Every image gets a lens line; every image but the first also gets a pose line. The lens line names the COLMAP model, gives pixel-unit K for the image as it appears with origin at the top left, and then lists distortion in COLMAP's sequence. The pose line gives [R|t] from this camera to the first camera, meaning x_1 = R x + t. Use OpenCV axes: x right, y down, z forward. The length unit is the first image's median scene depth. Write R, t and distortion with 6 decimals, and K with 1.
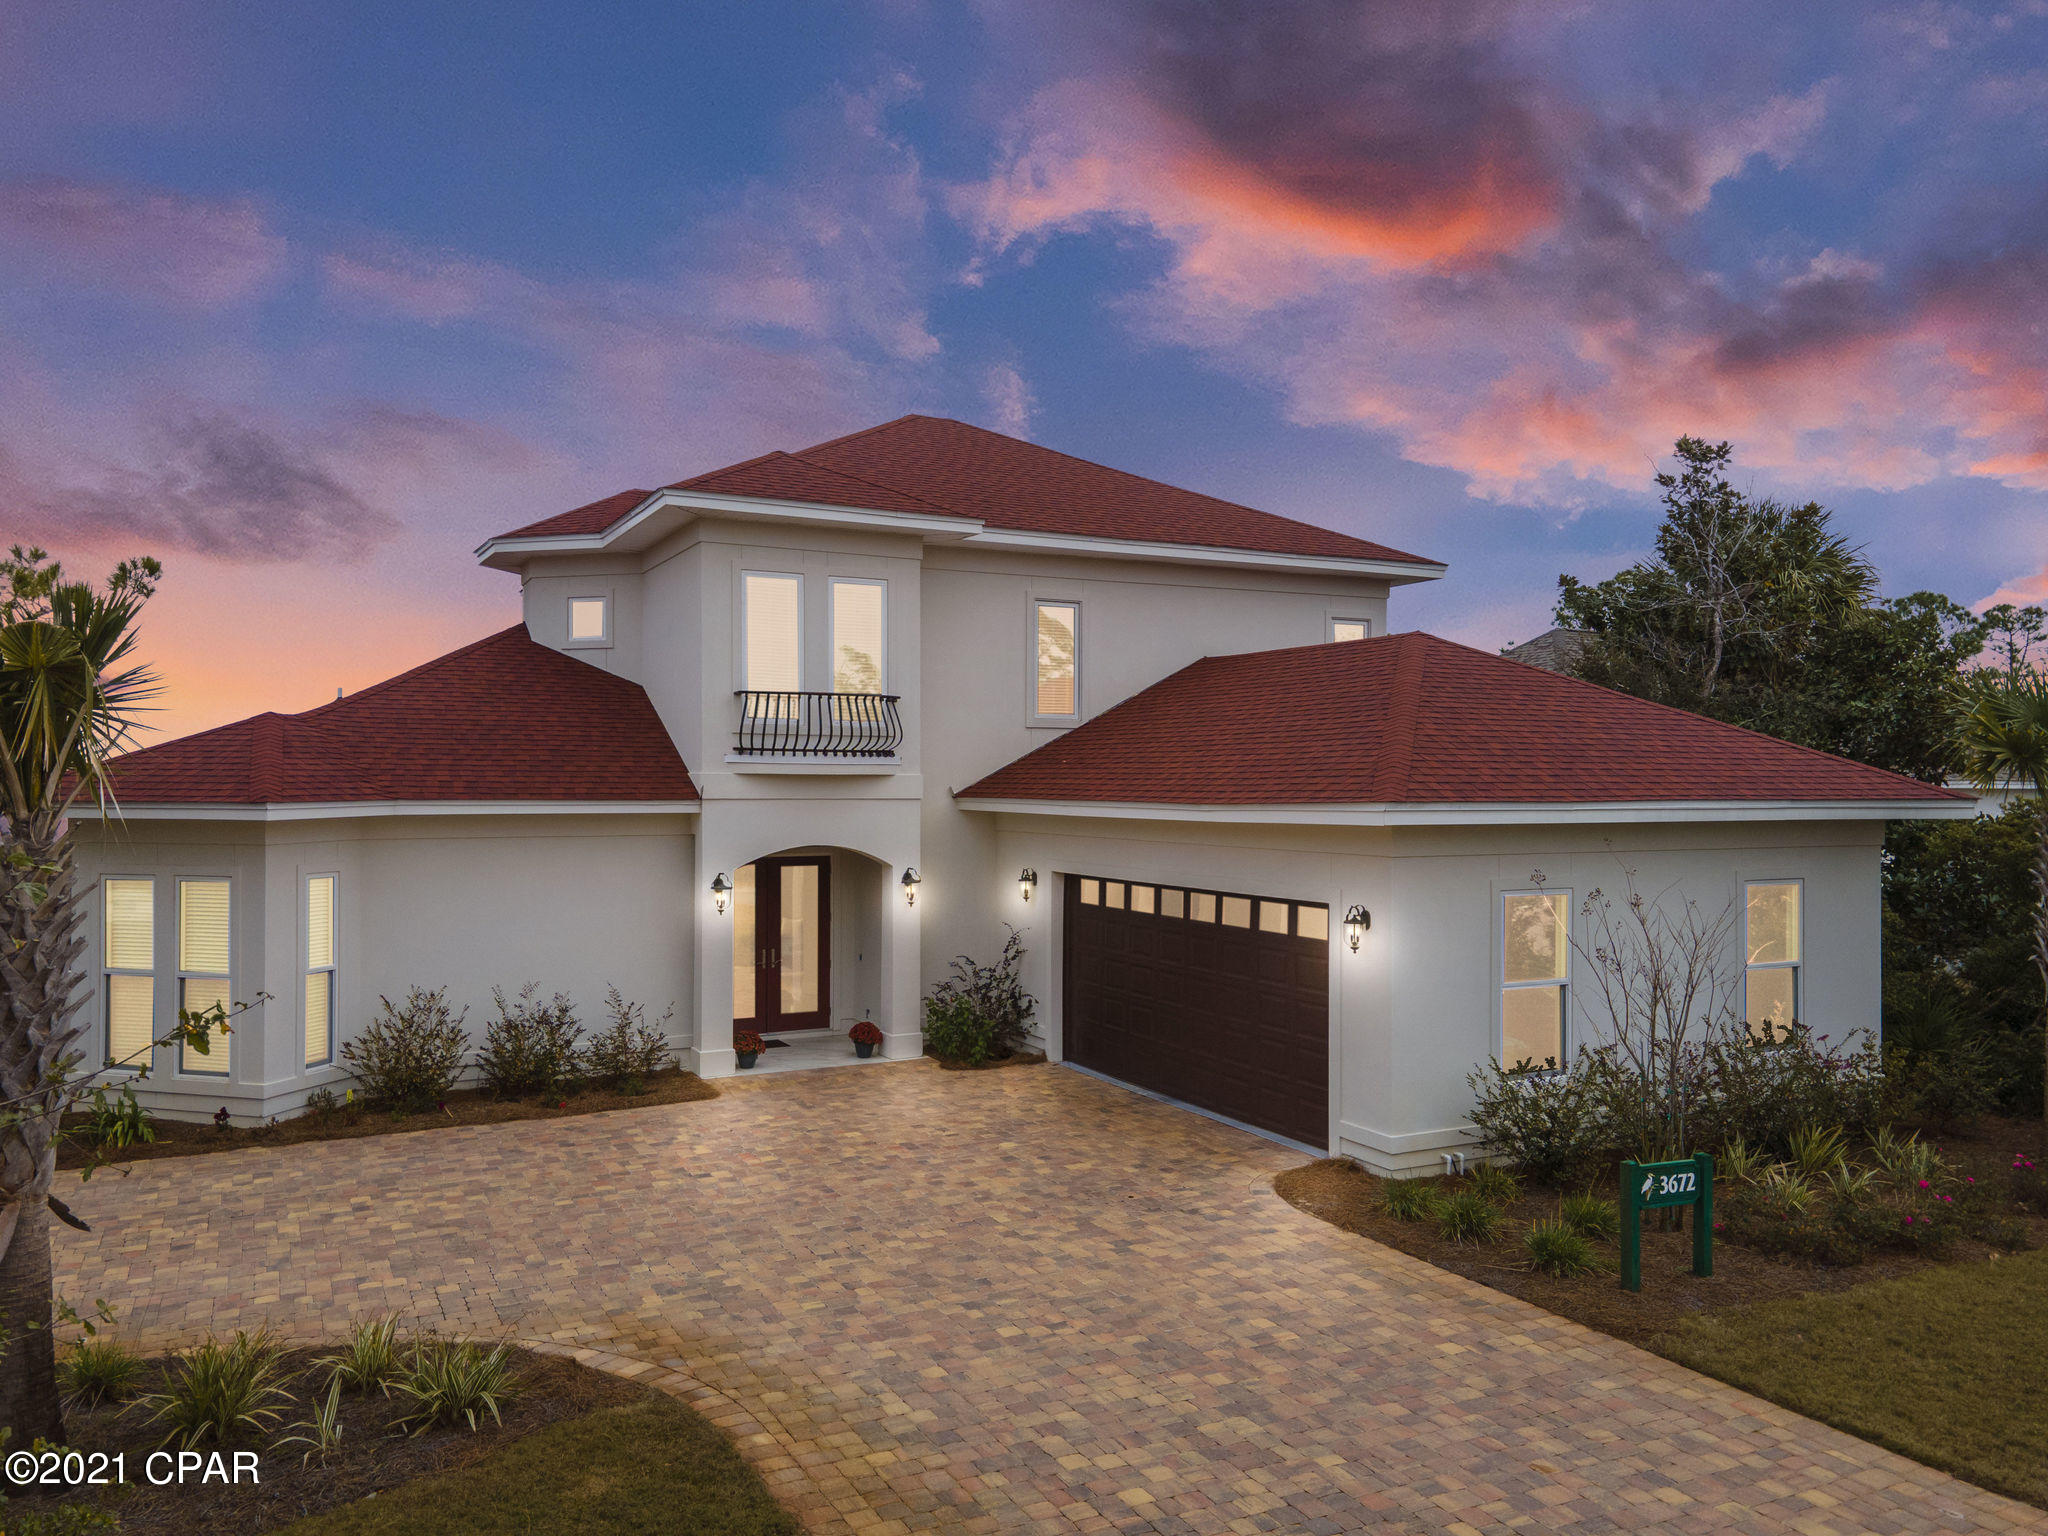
lens RADIAL K [[1494.5, 0, 1011.5], [0, 1494.5, 786.9], [0, 0, 1]] dist [0.023562, 0.040754]
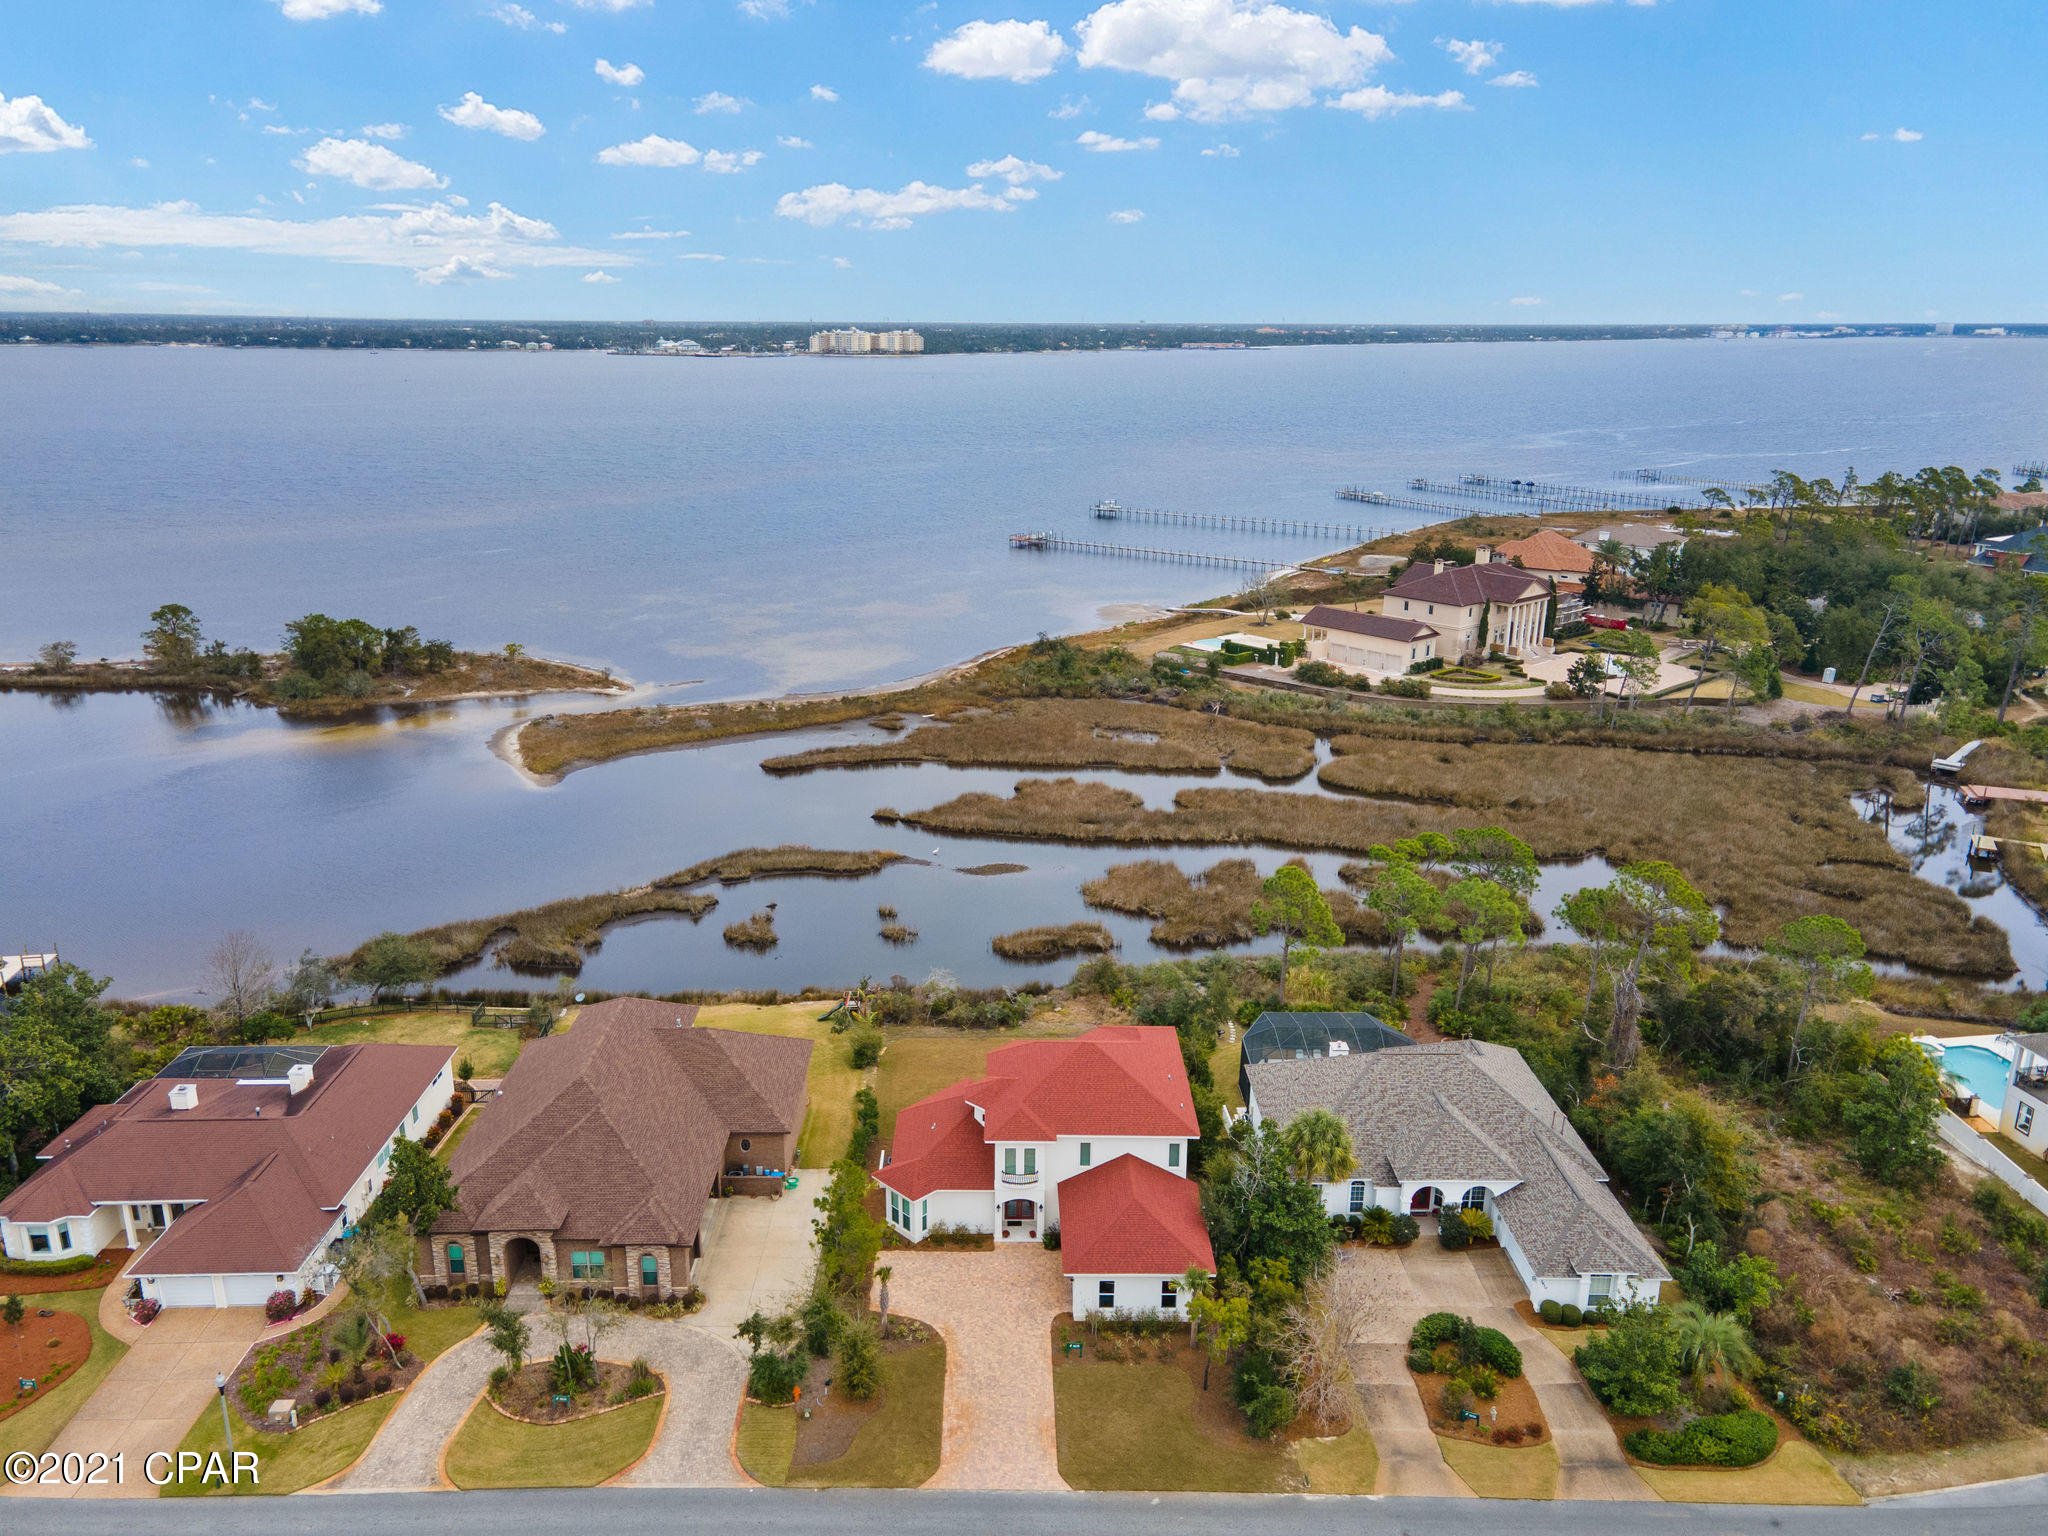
lens RADIAL K [[1494.5, 0, 1011.5], [0, 1494.5, 786.9], [0, 0, 1]] dist [0.023562, 0.040754]
pose [[0.894385, 0.137242, -0.425723, 2.382592], [-0.006556, 0.955686, 0.294316, -3.686474], [0.447250, -0.260441, 0.855651, -3.845266]]
